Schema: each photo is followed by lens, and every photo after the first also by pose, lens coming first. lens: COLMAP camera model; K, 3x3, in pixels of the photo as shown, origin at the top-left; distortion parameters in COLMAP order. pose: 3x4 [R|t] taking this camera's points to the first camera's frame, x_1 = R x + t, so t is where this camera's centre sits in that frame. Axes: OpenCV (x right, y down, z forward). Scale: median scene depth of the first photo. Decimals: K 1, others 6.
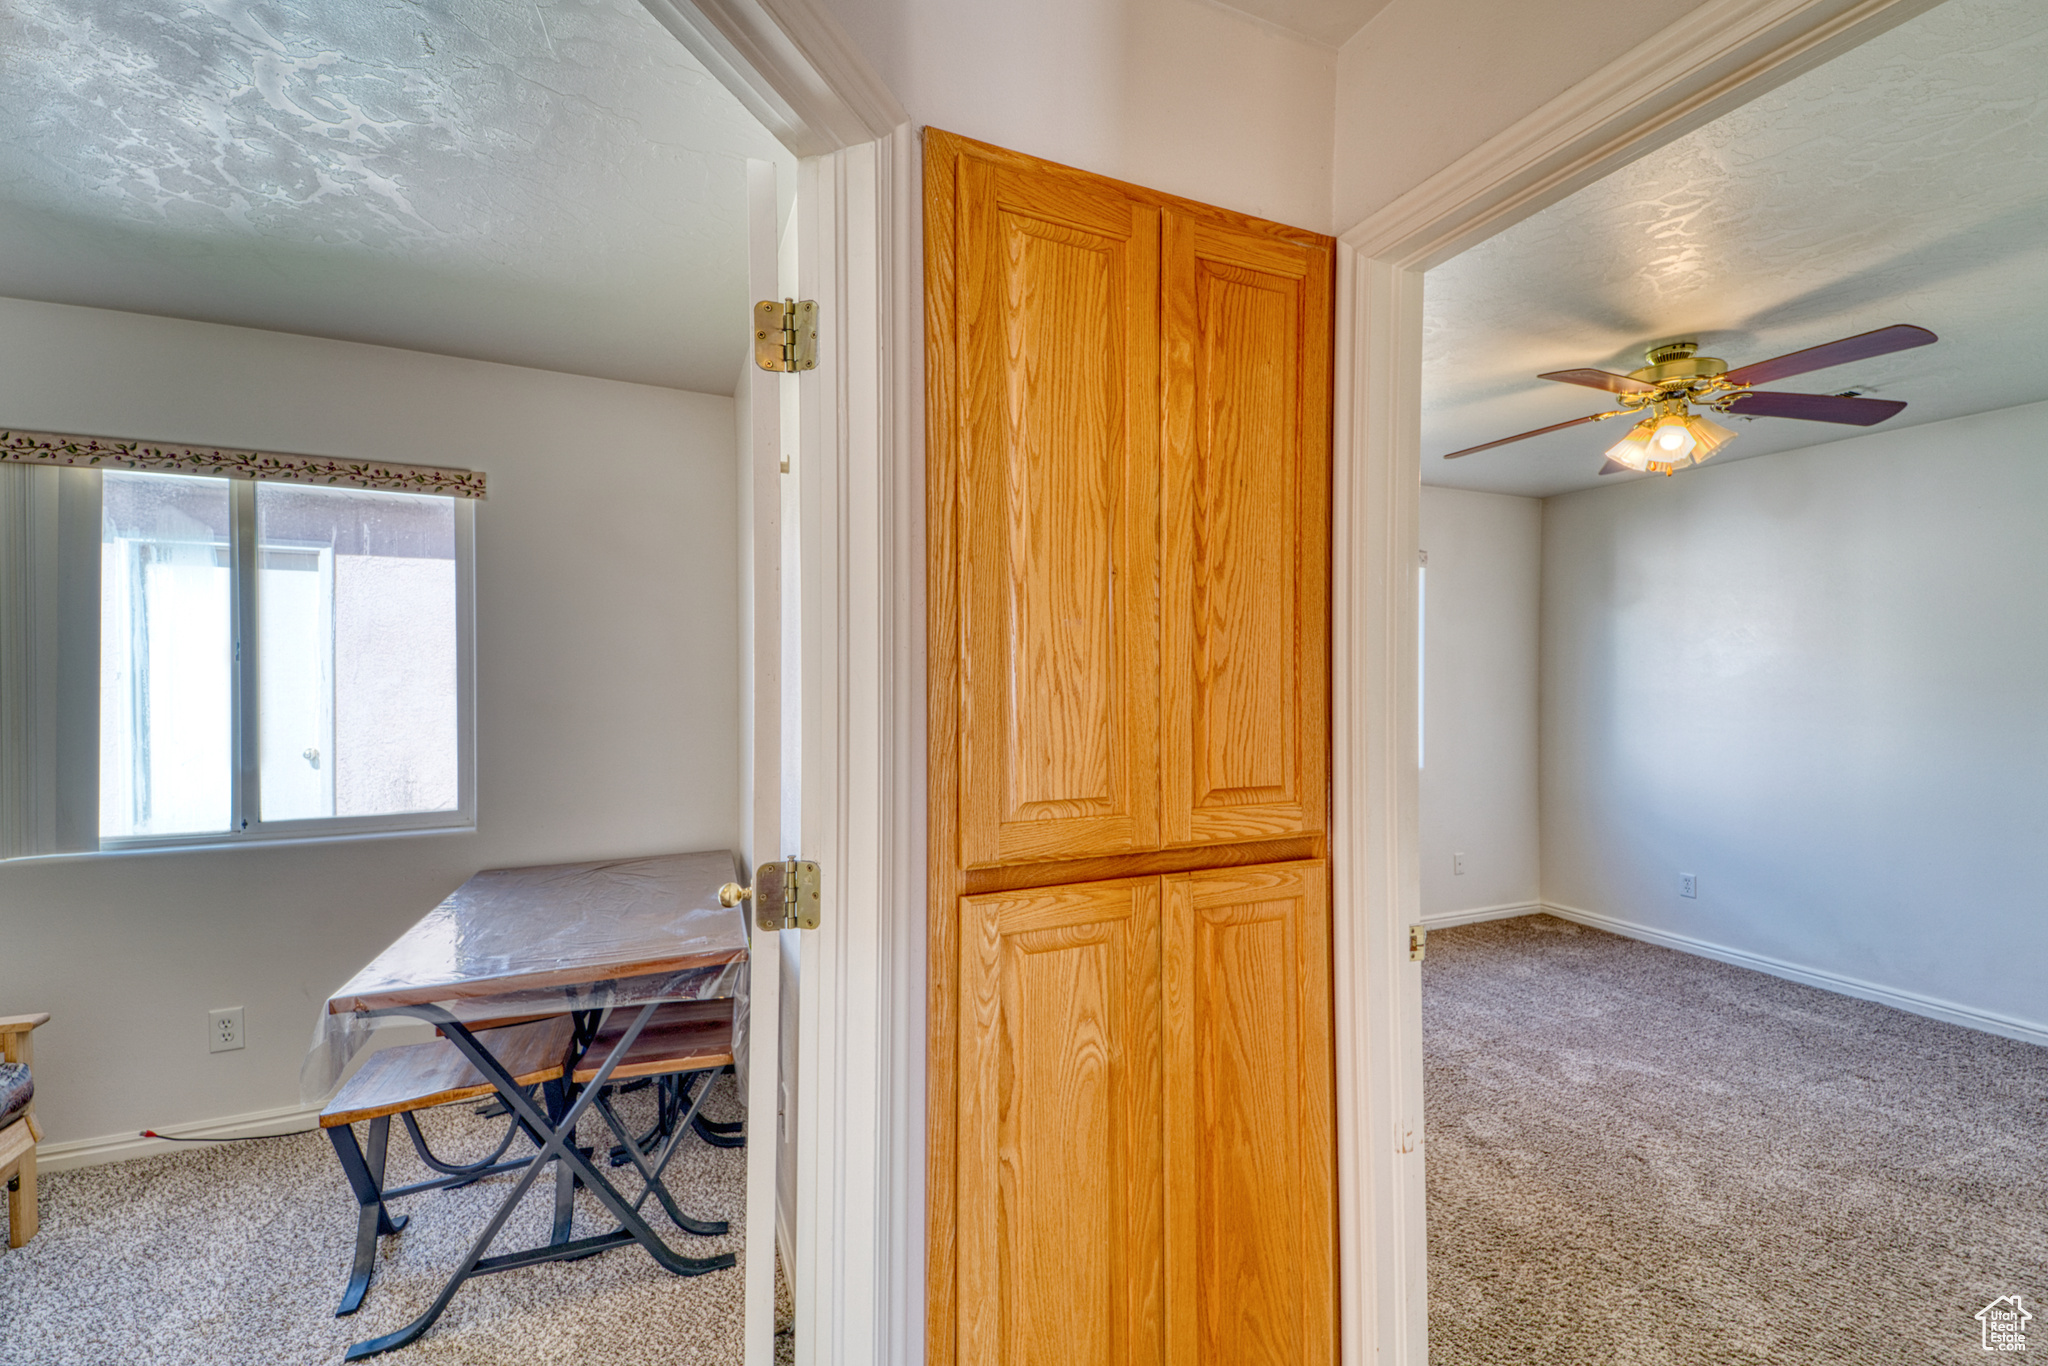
lens RADIAL K [[847.2, 0, 1040.5], [0, 847.2, 677.8], [0, 0, 1]] dist [0.083351, -0.034075]
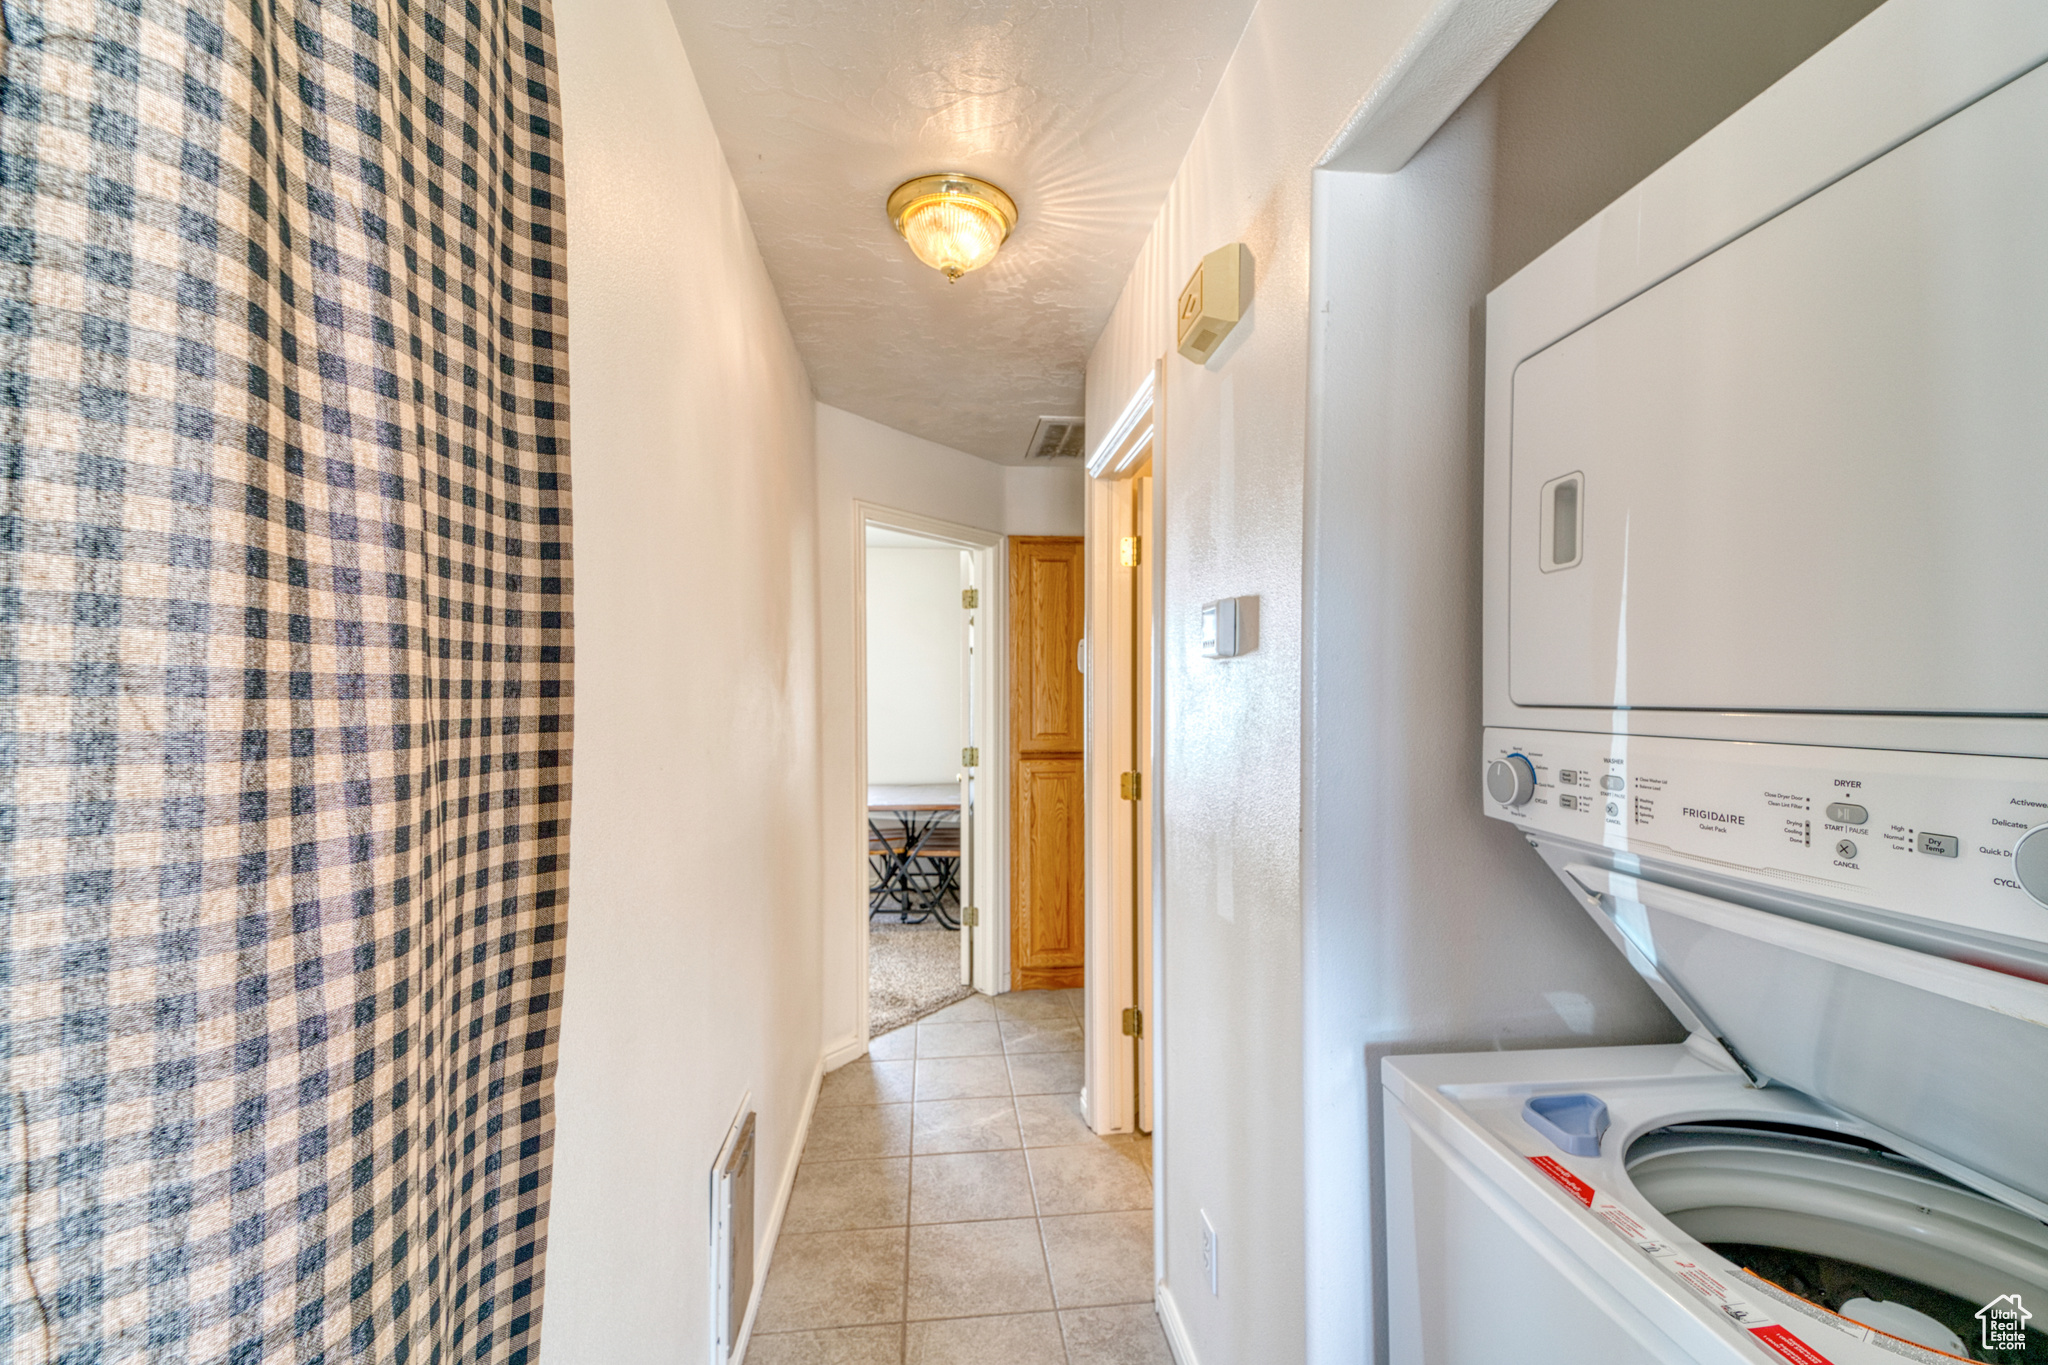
lens RADIAL K [[847.2, 0, 1040.5], [0, 847.2, 677.3], [0, 0, 1]] dist [0.083351, -0.034075]
pose [[0.957289, -0.010415, -0.288947, 0.519852], [0.001632, 0.999530, -0.030622, 0.018092], [0.289130, 0.028842, 0.956855, -1.184025]]
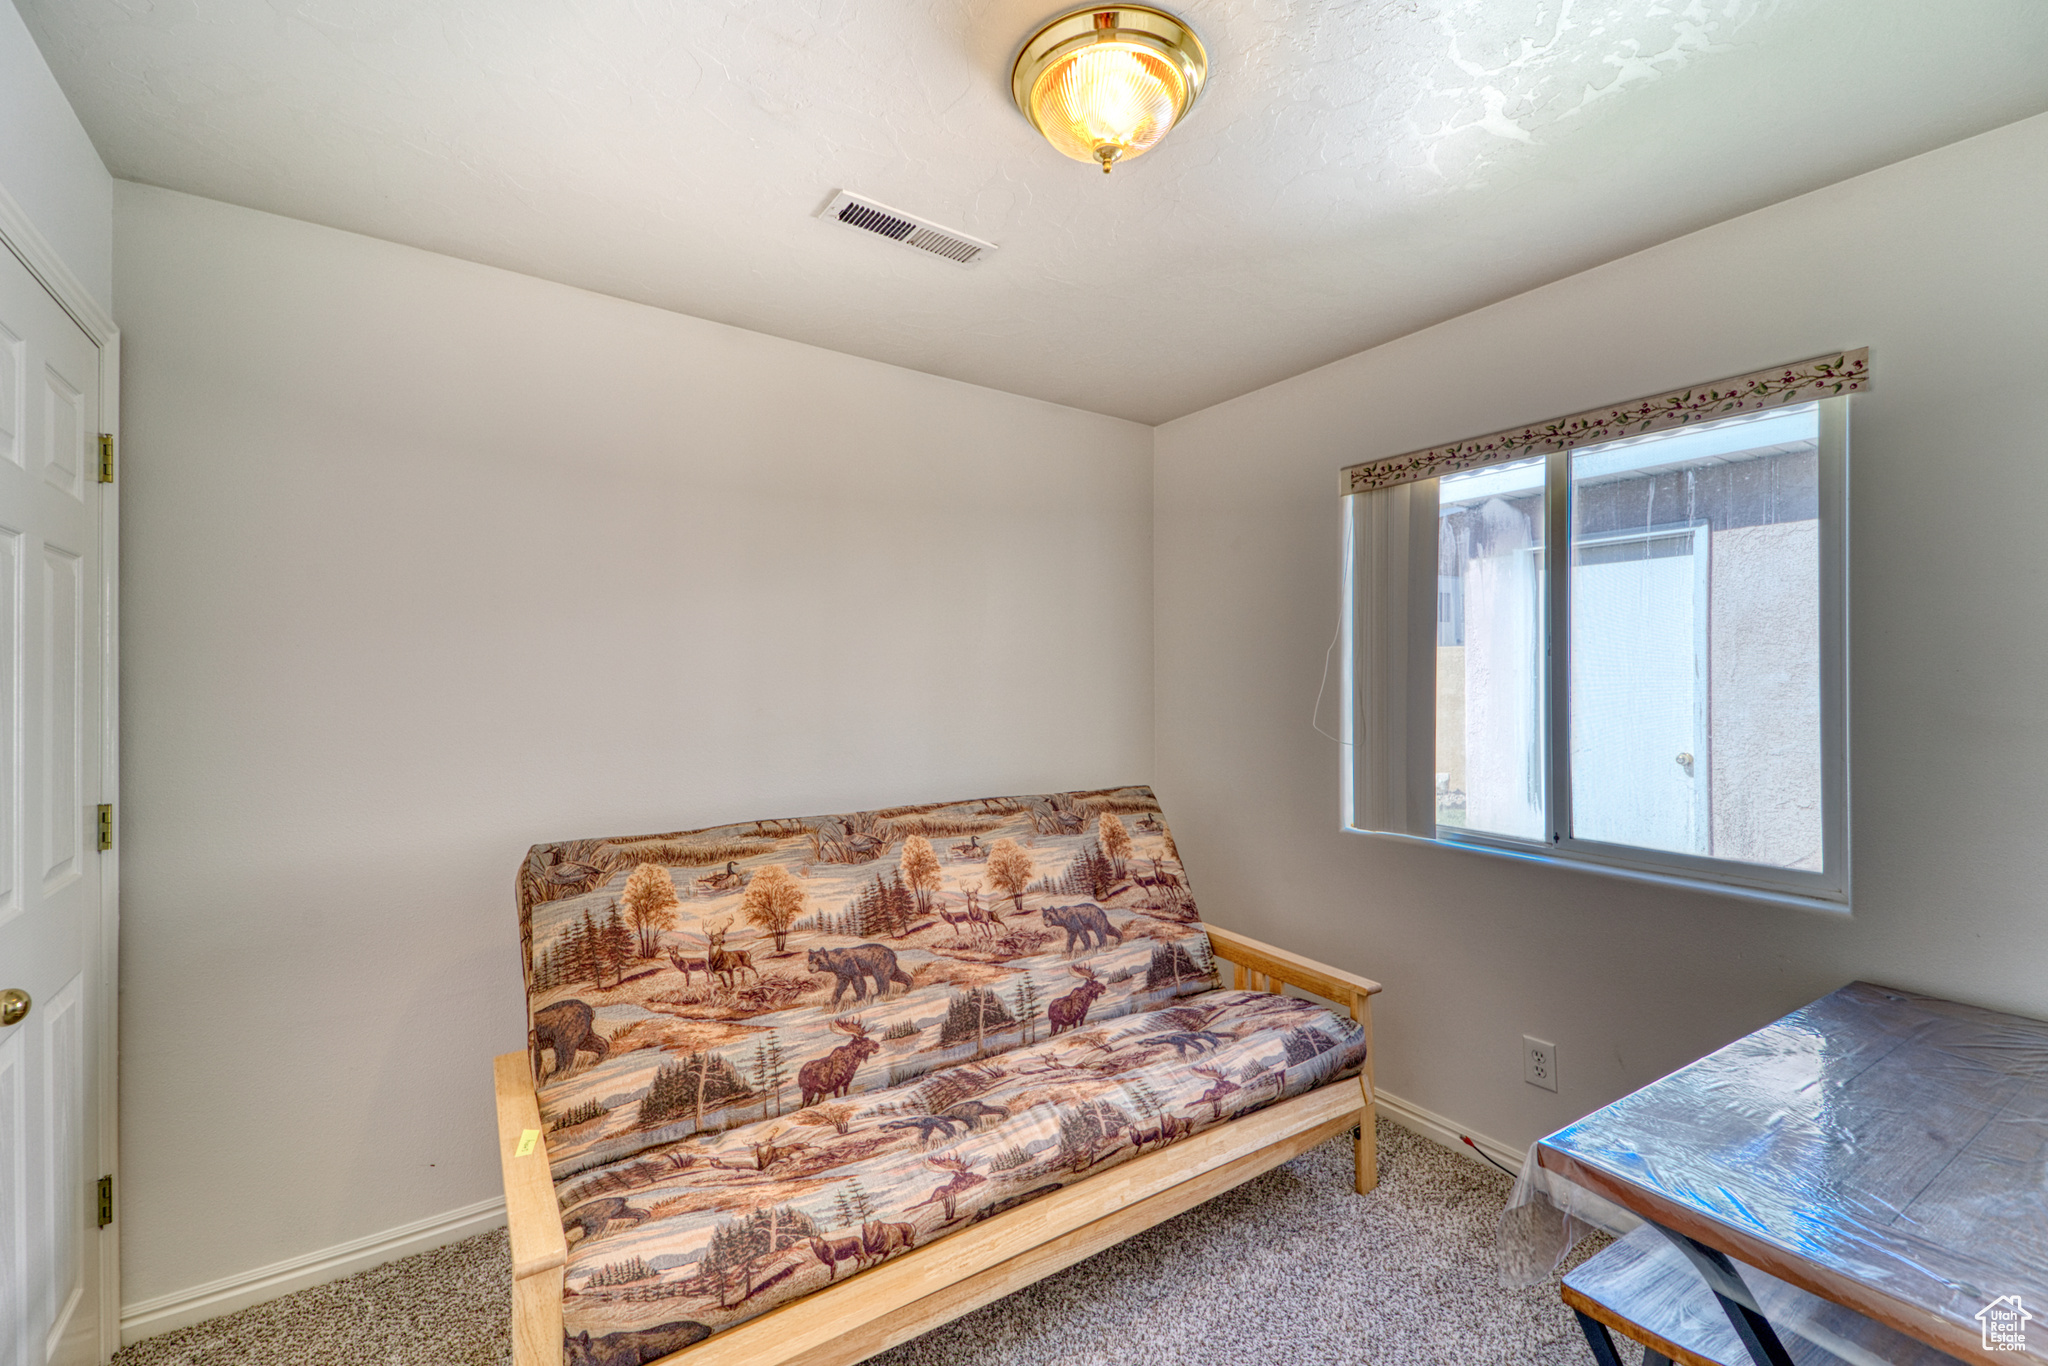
lens RADIAL K [[847.2, 0, 1040.5], [0, 847.2, 677.8], [0, 0, 1]] dist [0.083351, -0.034075]
pose [[0.195394, 0.006354, -0.980704, -0.140462], [-0.001214, 0.999980, 0.006237, -0.002067], [0.980724, -0.000028, 0.195398, 0.325916]]
